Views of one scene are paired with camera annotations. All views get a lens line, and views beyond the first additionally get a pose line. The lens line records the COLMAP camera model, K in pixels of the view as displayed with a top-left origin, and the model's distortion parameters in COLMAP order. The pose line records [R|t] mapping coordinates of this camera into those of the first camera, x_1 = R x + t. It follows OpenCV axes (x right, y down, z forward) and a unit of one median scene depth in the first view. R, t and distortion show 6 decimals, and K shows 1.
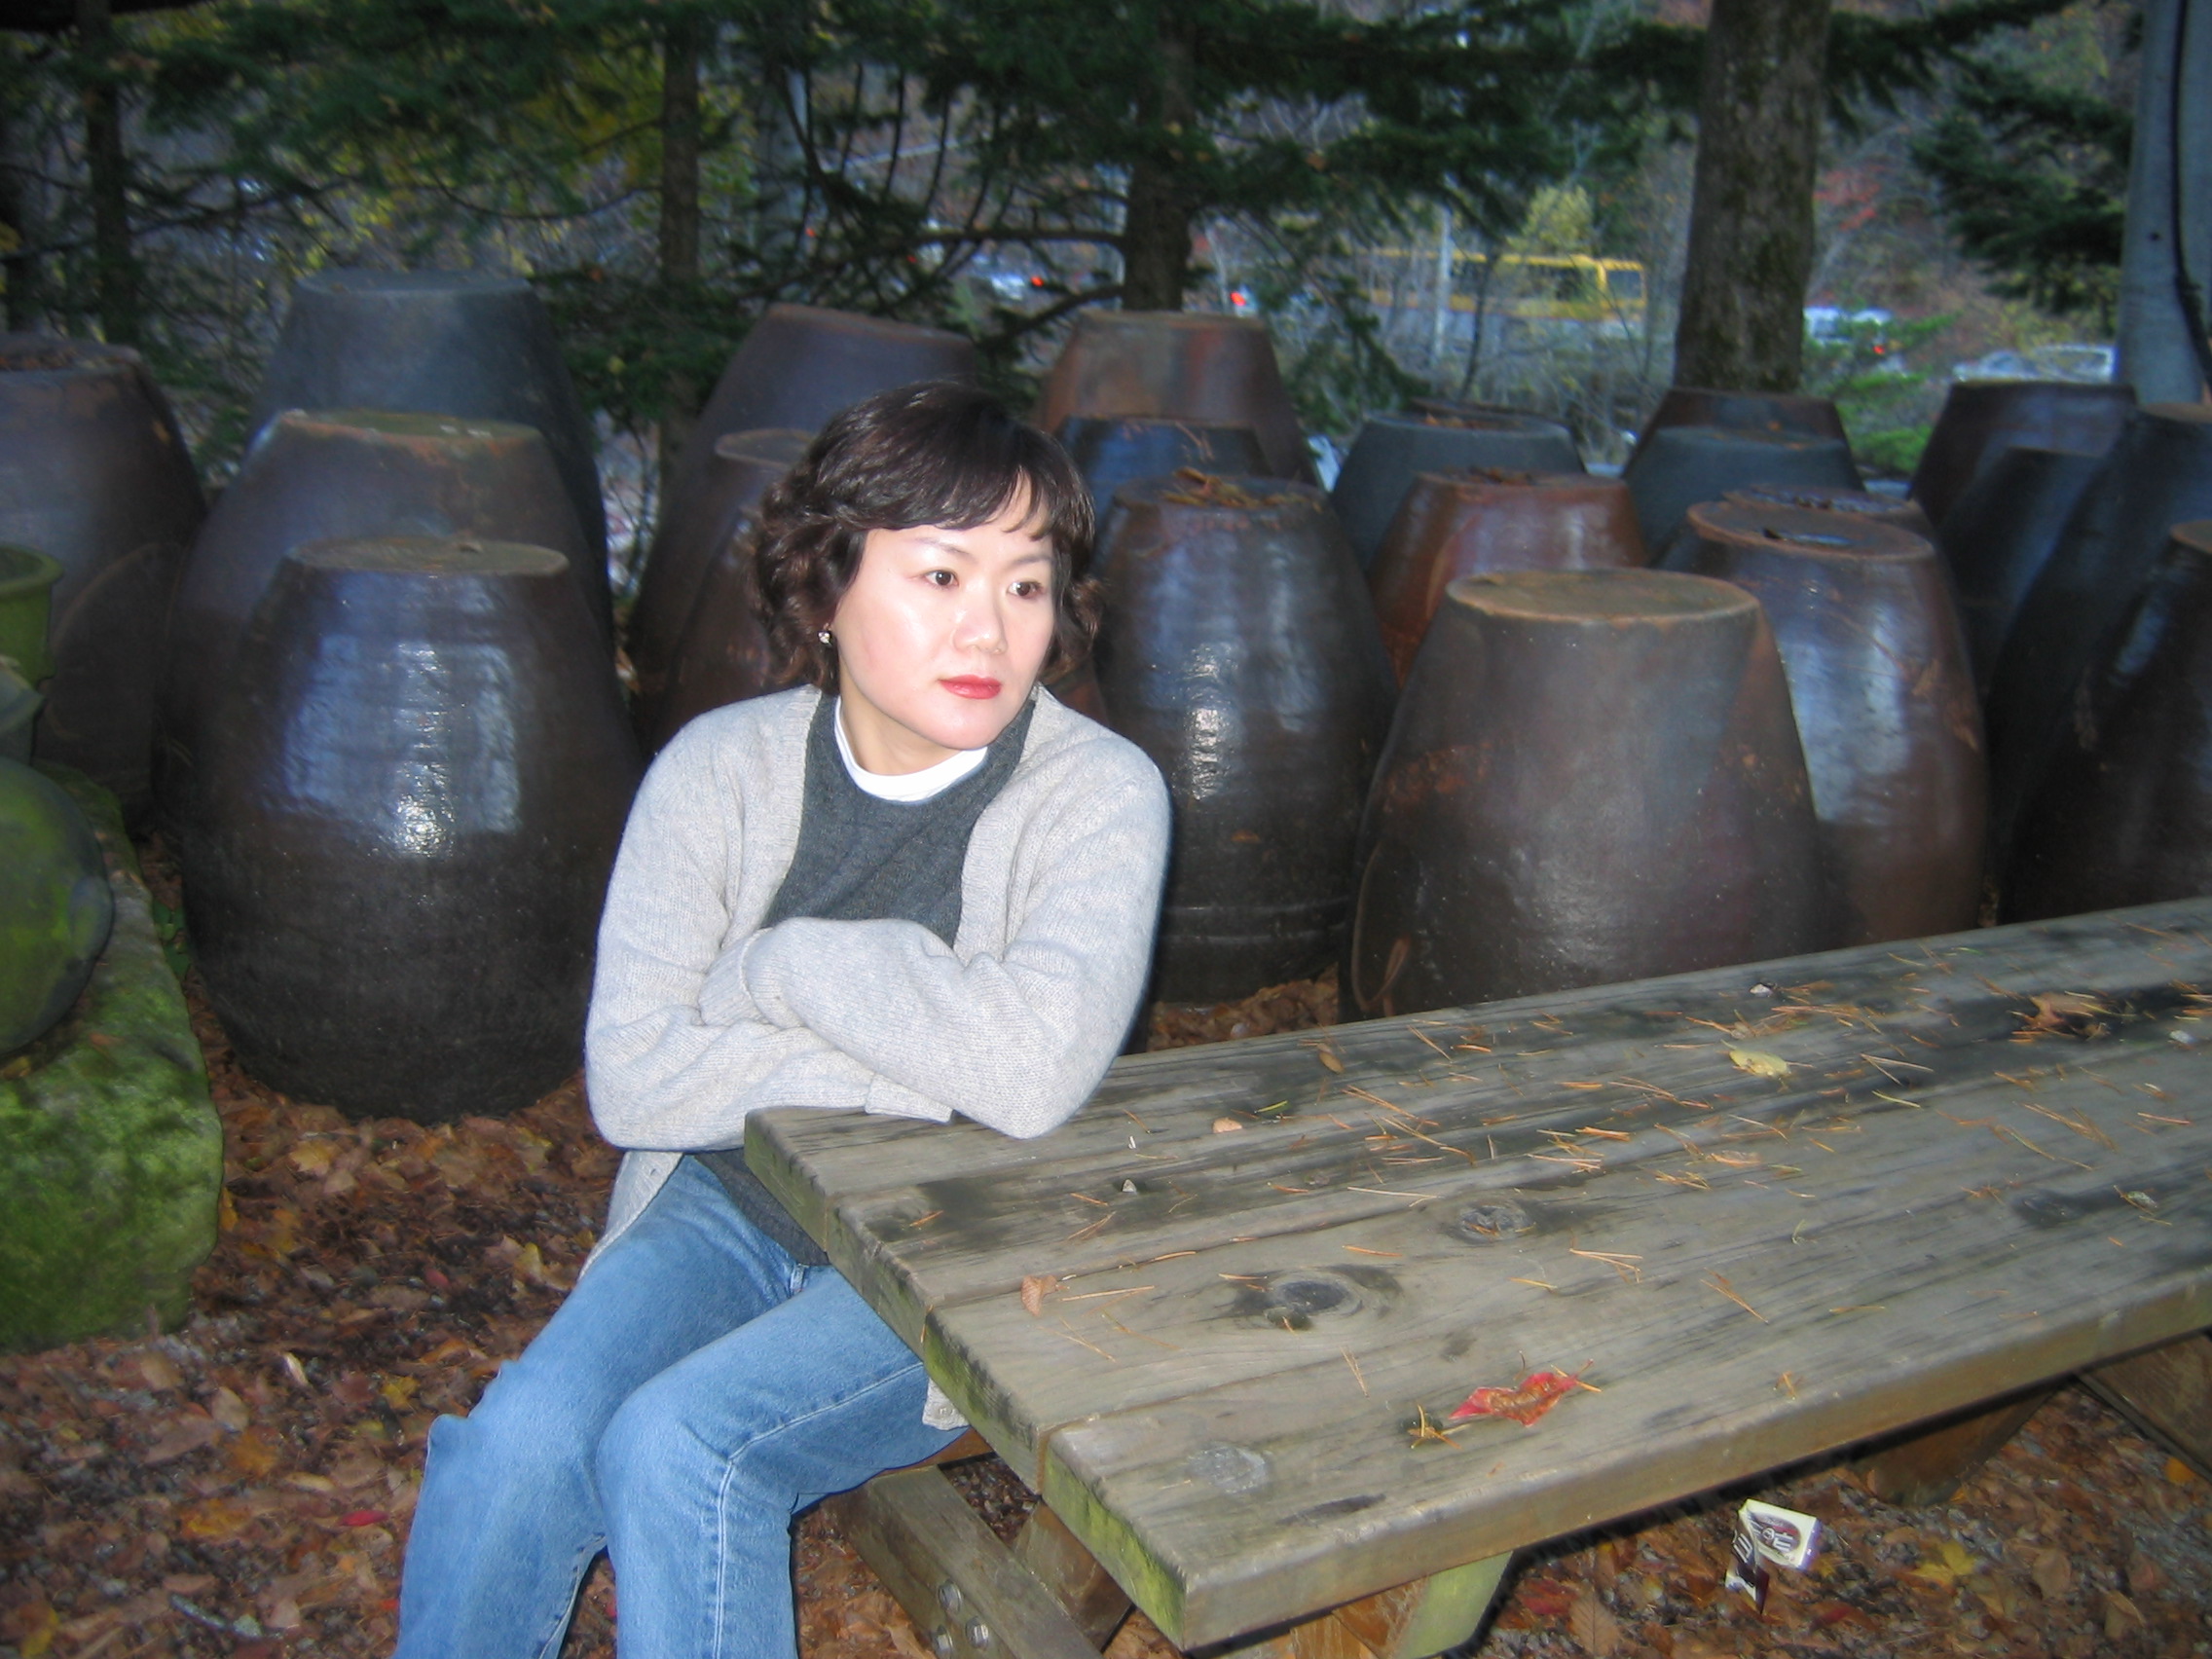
lens RADIAL K [[2418.7, 0, 1113.0], [0, 2418.7, 853.4], [0, 0, 1]] dist [-0.119644, 0.045163]
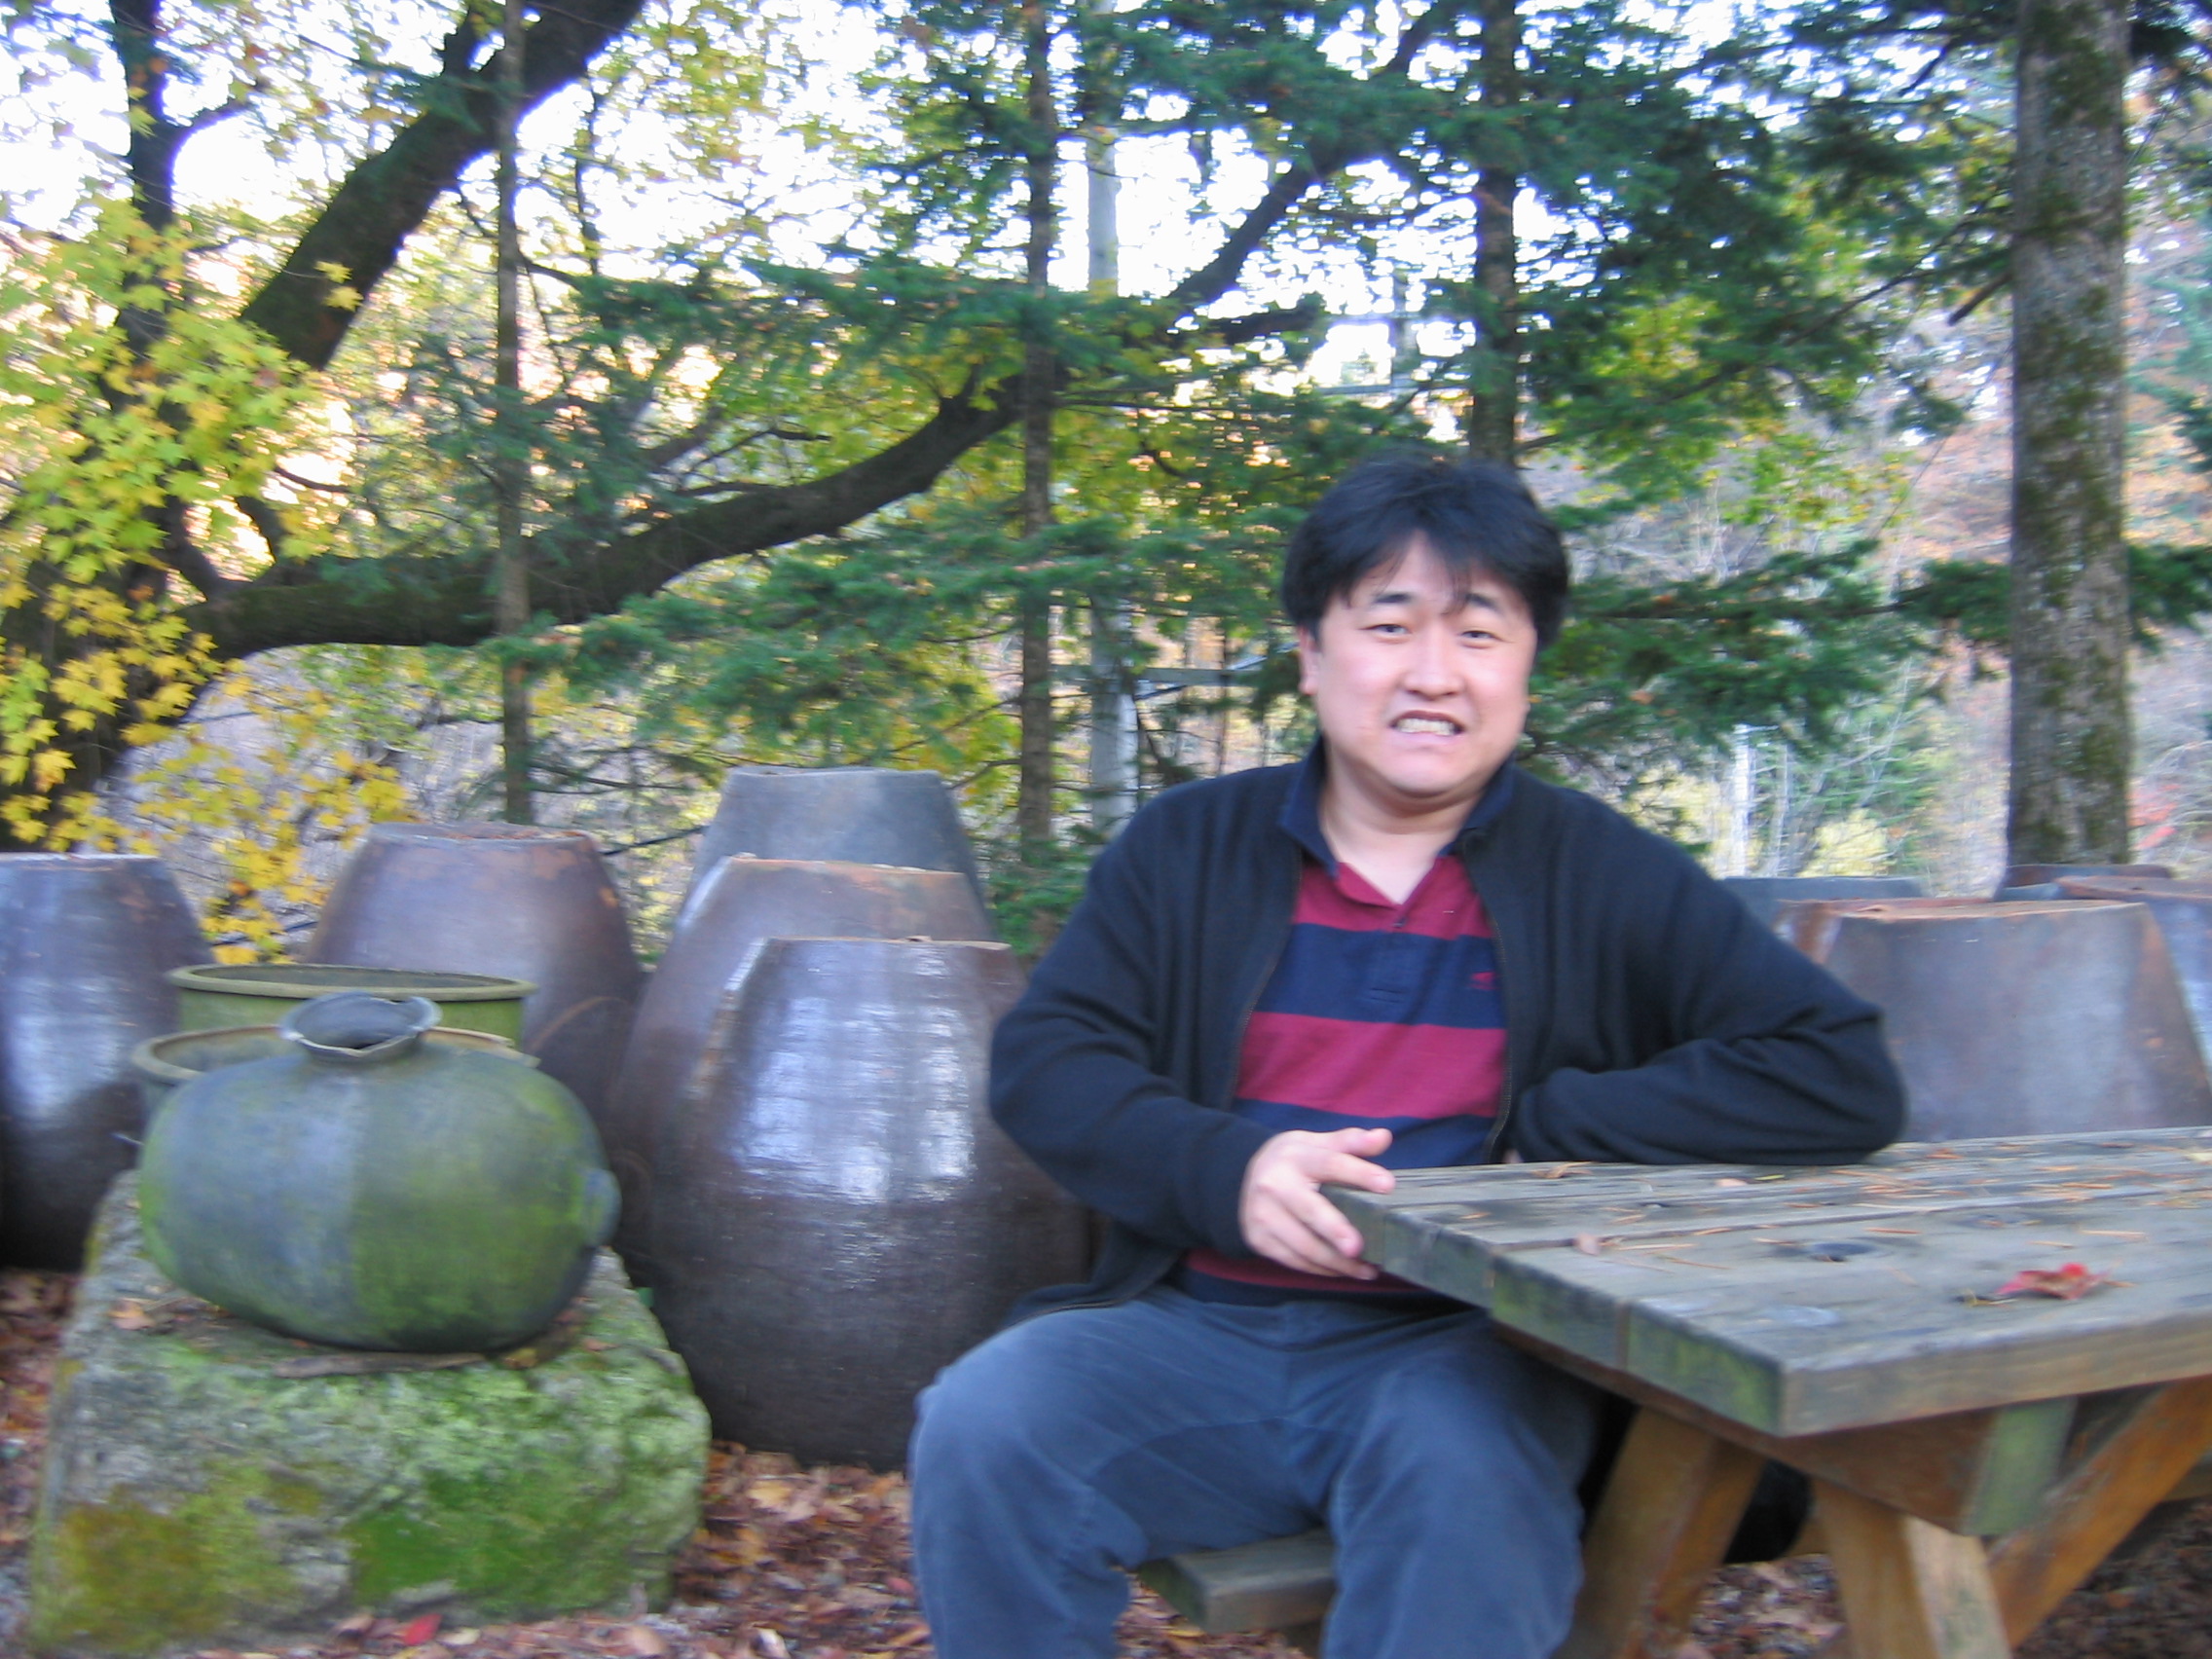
lens RADIAL K [[2426.7, 0, 1115.6], [0, 2426.7, 850.9], [0, 0, 1]] dist [-0.136218, 0.092994]
pose [[0.992122, -0.042019, -0.118022, -0.051358], [0.008275, 0.961996, -0.272940, 0.144624], [0.125005, 0.269813, 0.954764, -0.055442]]
